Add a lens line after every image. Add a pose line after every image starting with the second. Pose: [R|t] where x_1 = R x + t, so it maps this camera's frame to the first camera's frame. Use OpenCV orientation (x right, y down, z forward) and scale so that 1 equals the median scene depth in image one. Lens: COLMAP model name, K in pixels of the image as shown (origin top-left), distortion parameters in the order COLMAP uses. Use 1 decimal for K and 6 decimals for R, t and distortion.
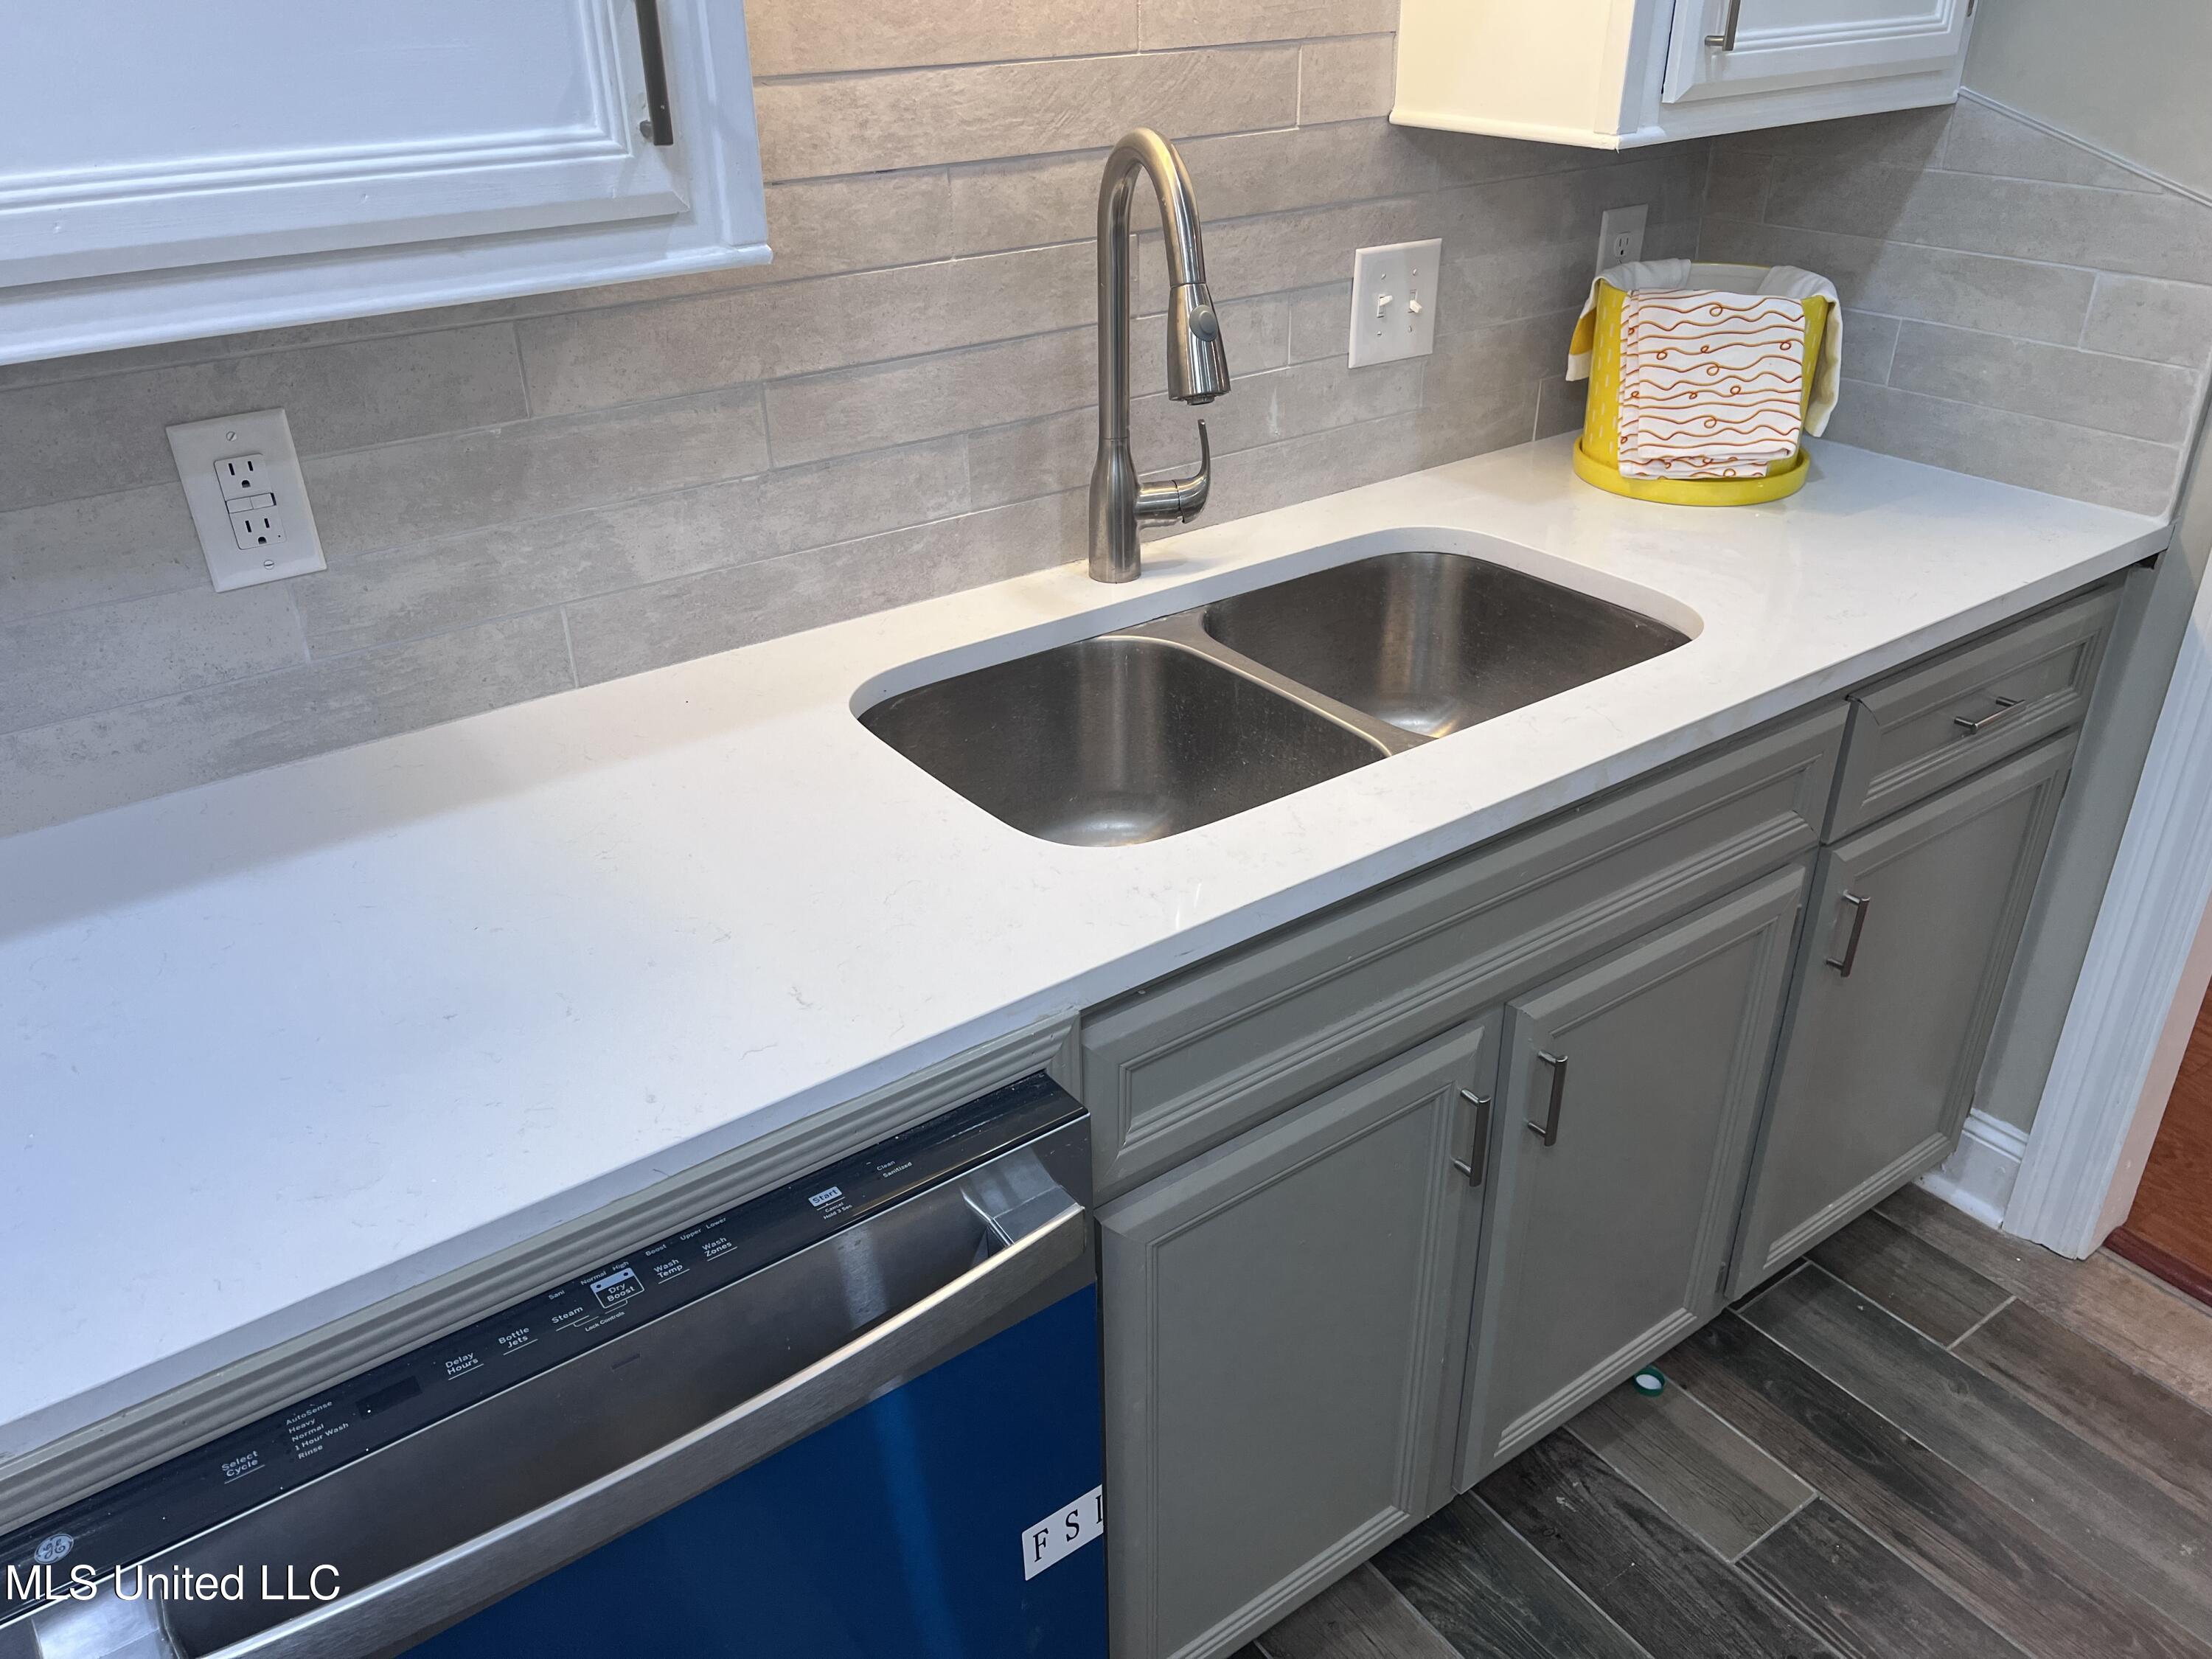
lens RADIAL K [[1654.3, 0, 1112.1], [0, 1654.3, 834.2], [0, 0, 1]] dist [0.065333, -0.072340]
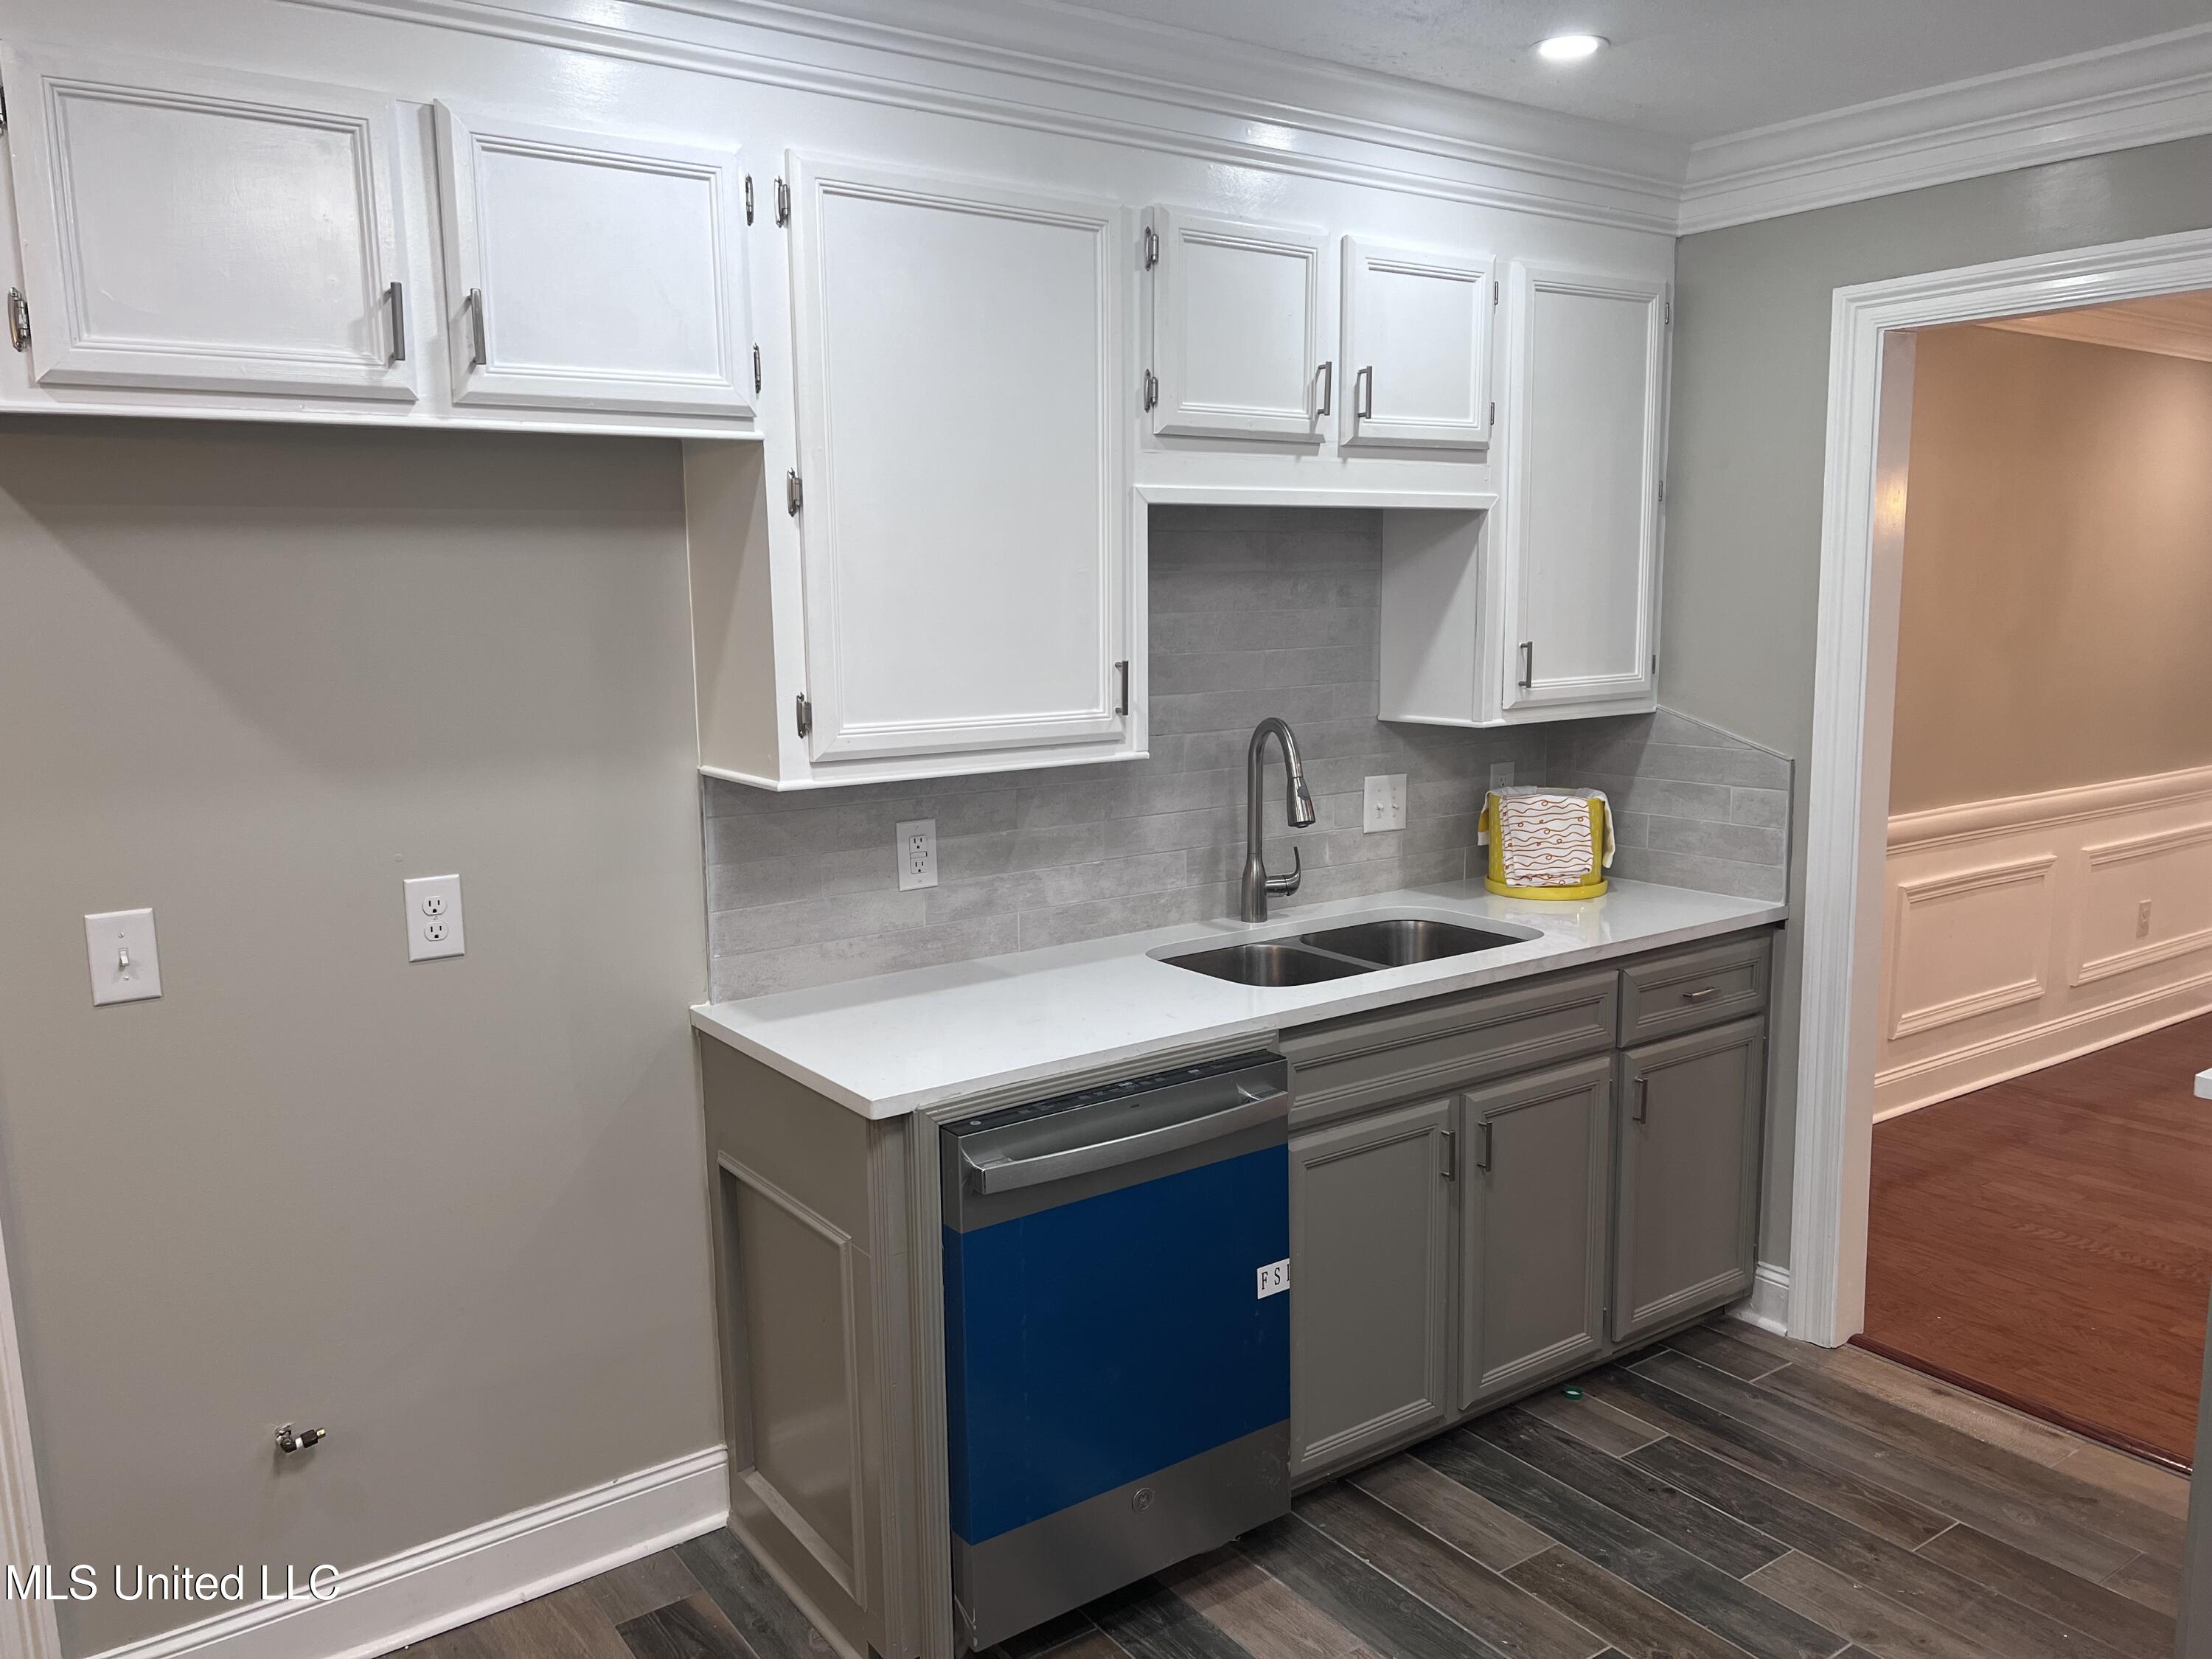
lens RADIAL K [[1654.3, 0, 1100.2], [0, 1654.3, 833.8], [0, 0, 1]] dist [0.065333, -0.072340]
pose [[0.999991, 0.000226, -0.004171, -0.174906], [-0.001678, 0.936176, -0.351528, 0.444643], [0.003825, 0.351532, 0.936168, -0.904380]]
